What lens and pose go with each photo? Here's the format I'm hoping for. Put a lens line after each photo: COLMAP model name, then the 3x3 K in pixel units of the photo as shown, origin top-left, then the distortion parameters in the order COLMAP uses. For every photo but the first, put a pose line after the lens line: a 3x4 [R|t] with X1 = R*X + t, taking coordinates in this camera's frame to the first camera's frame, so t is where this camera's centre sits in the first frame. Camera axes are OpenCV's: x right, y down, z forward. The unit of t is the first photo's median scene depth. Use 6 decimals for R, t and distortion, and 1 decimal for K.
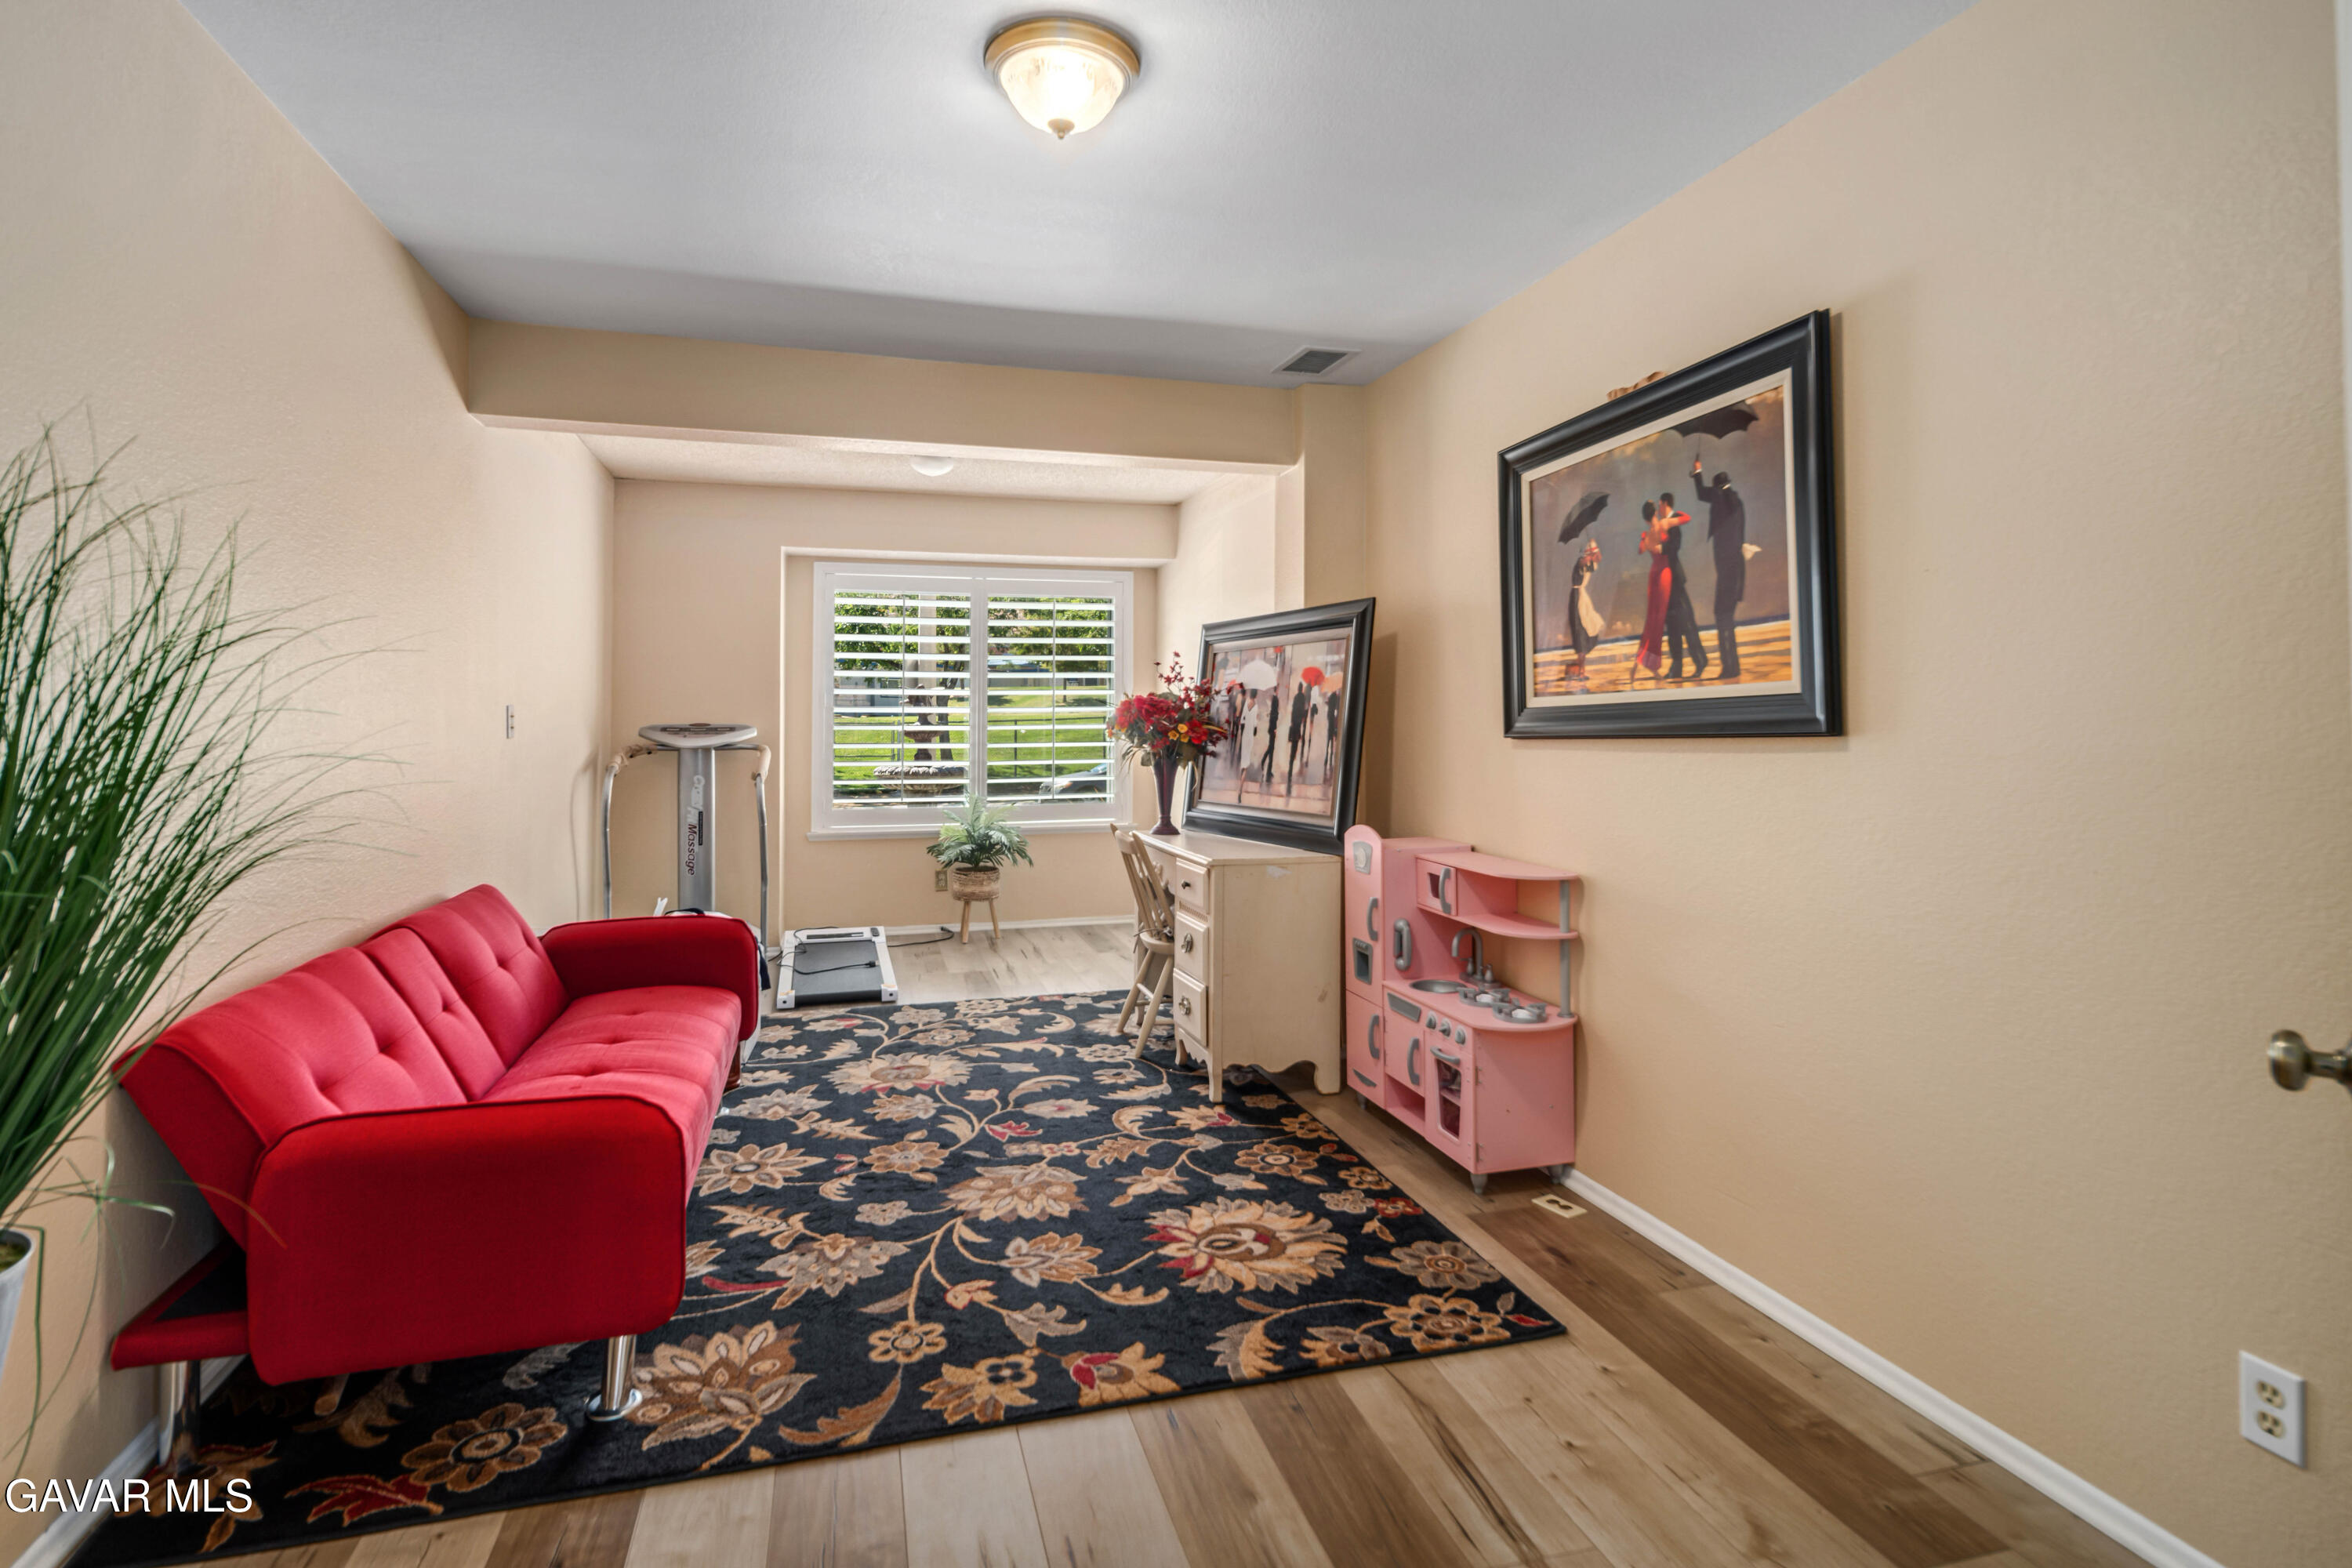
lens RADIAL K [[1137.6, 0, 1165.4], [0, 1137.6, 700.6], [0, 0, 1]] dist [0.003262, 0.000096]
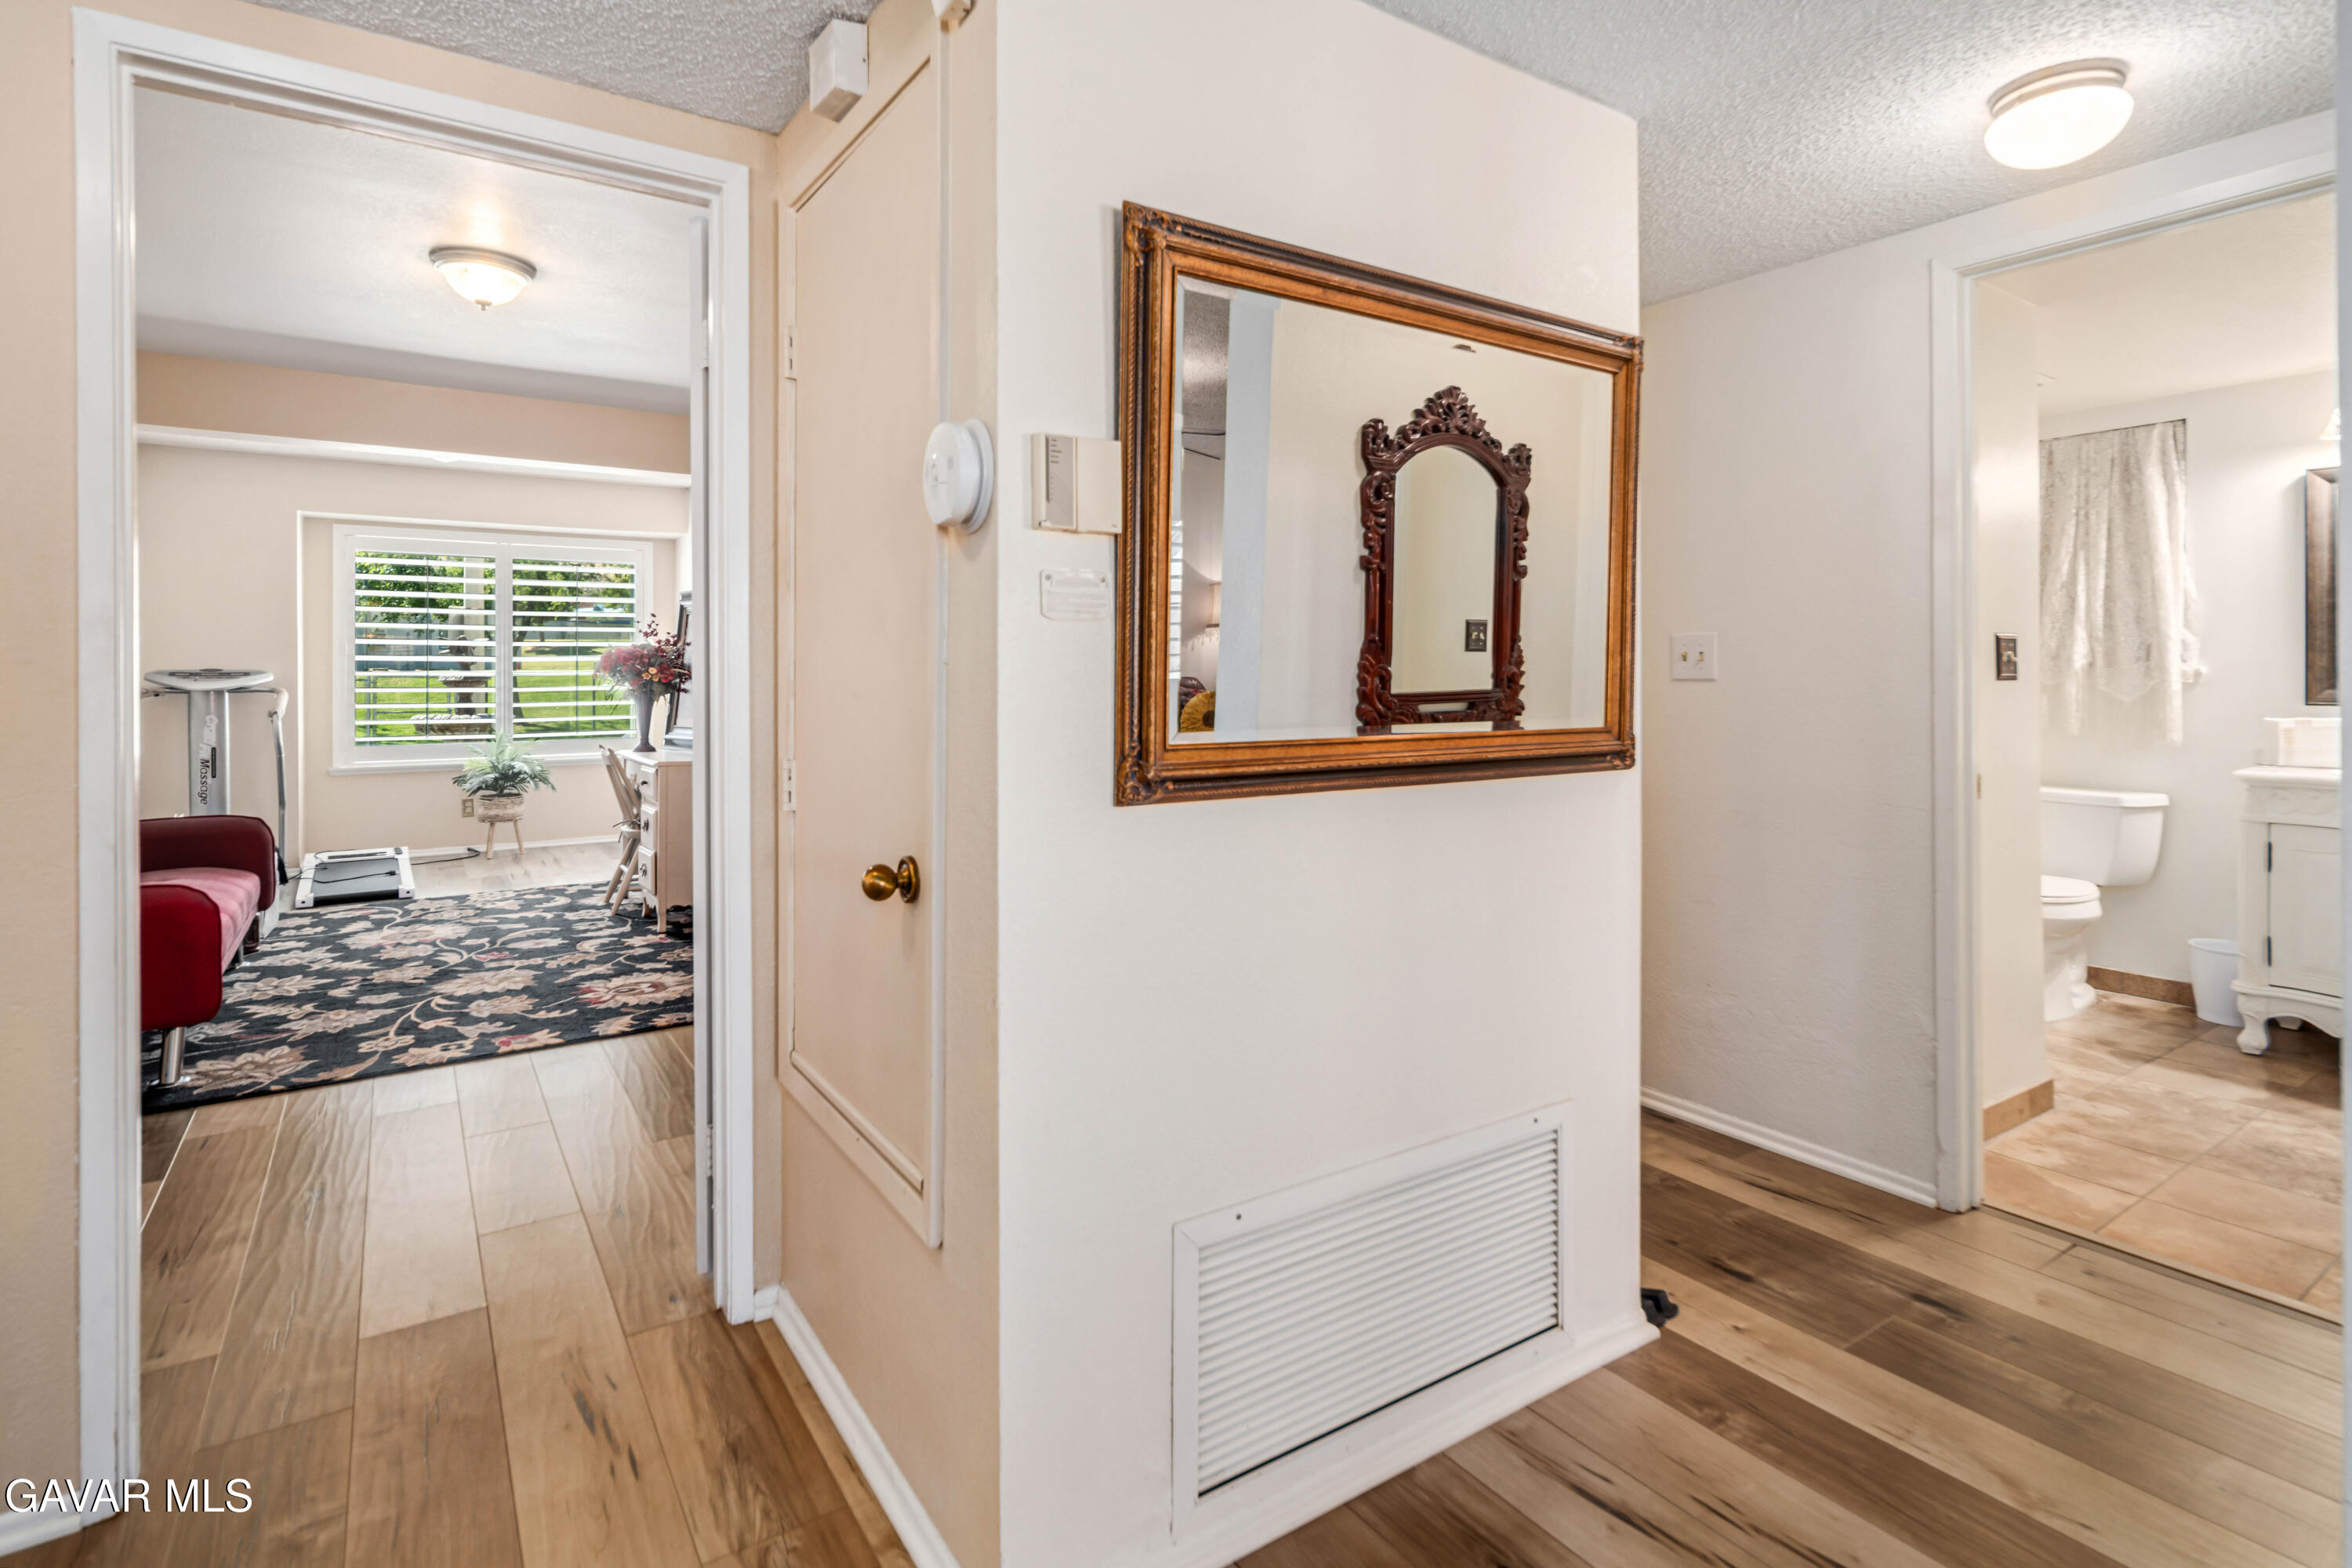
lens RADIAL K [[1152.0, 0, 1176.9], [0, 1152.0, 681.7], [0, 0, 1]] dist [0.000973, -0.000822]
pose [[0.949603, -0.001258, 0.313452, 0.171551], [-0.005564, 0.999767, 0.020869, 0.005576], [-0.313405, -0.021562, 0.949375, -0.468646]]
